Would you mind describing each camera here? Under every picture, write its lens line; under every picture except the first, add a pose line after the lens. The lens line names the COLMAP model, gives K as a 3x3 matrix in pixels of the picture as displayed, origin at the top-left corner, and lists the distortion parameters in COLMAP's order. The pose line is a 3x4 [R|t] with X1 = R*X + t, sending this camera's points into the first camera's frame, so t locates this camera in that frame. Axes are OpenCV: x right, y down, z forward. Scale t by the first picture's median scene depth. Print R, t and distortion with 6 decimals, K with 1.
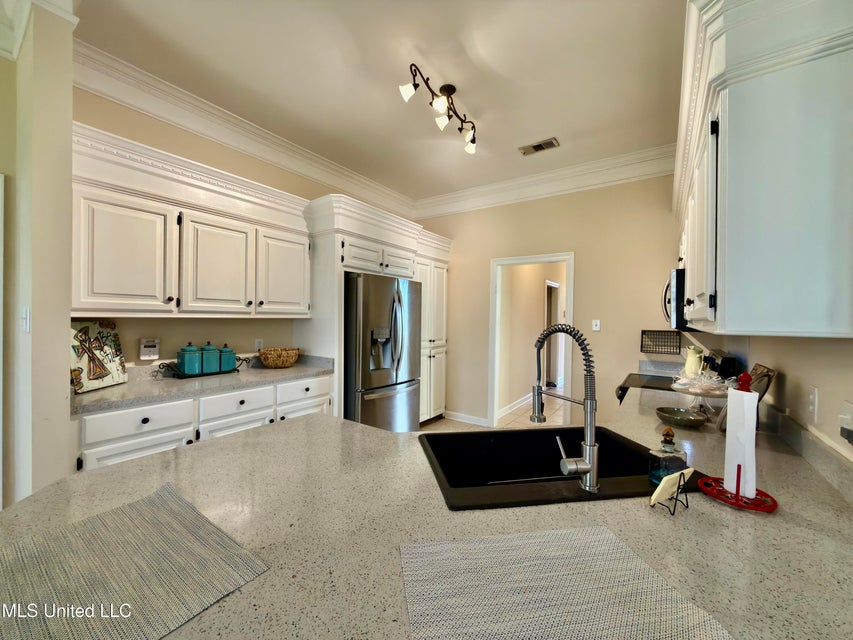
lens RADIAL K [[341.9, 0, 426.5], [0, 341.9, 320.0], [0, 0, 1]] dist [-0.000636, 0.000046]
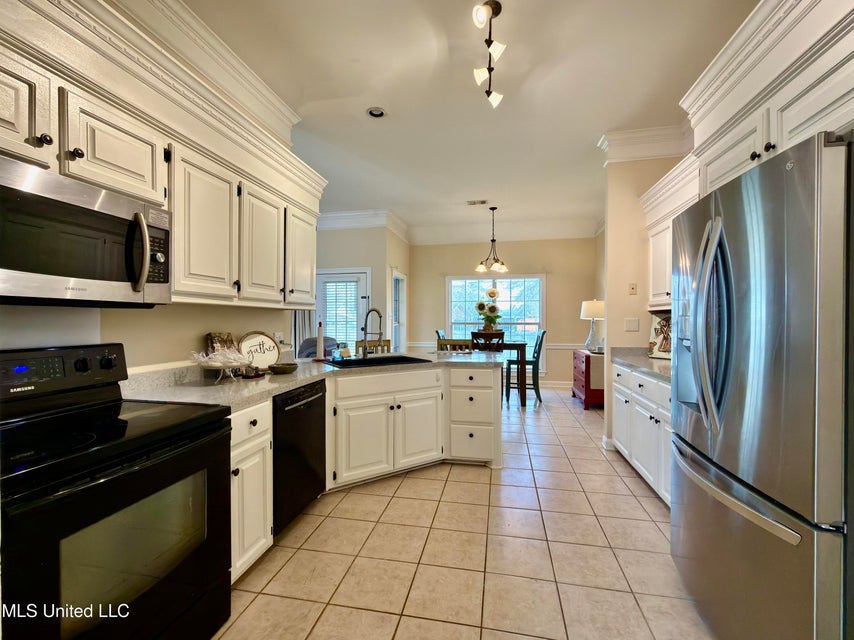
lens RADIAL K [[380.5, 0, 427.0], [0, 380.5, 320.0], [0, 0, 1]] dist [0.000003, 0.000054]
pose [[-0.918100, -0.015110, -0.396060, 0.535075], [-0.016499, 0.999864, 0.000099, 0.042758], [0.396004, 0.006625, -0.918225, 1.760505]]
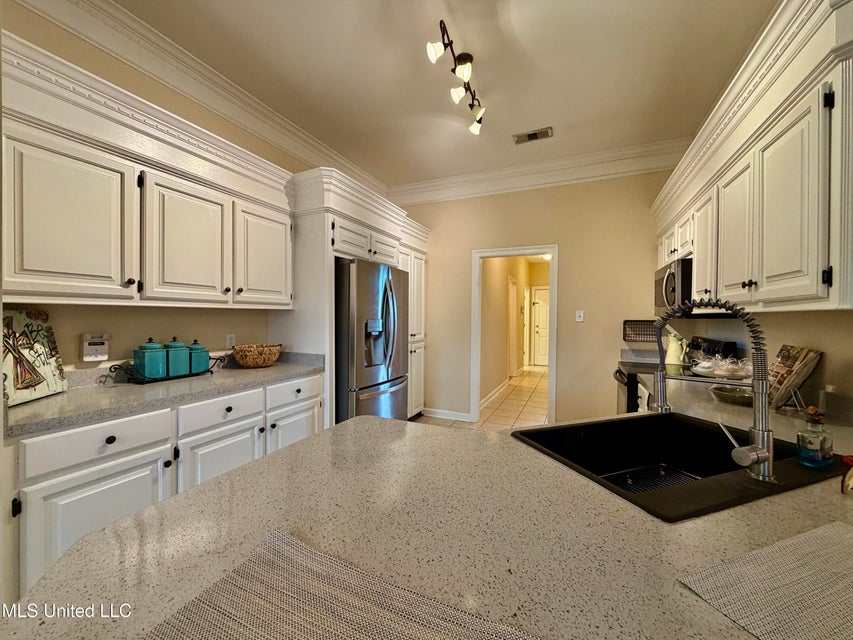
lens RADIAL K [[341.9, 0, 426.5], [0, 341.9, 320.0], [0, 0, 1]] dist [-0.000636, 0.000046]
pose [[0.983726, -0.008872, 0.179456, -0.210171], [0.007868, 0.999949, 0.006305, 0.024003], [-0.179503, -0.004790, 0.983746, 0.105121]]
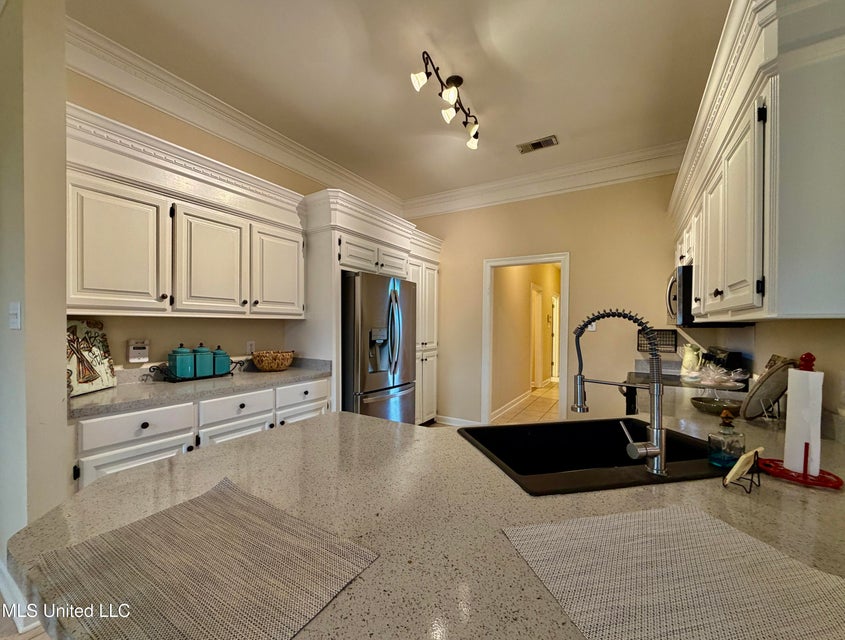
lens RADIAL K [[349.1, 0, 417.0], [0, 349.1, 329.1], [0, 0, 1]] dist [0.000012, -0.000253]
pose [[0.998575, -0.007305, 0.052873, -0.102203], [0.007062, 0.999964, 0.004784, 0.025712], [-0.052906, -0.004404, 0.998590, 0.010269]]
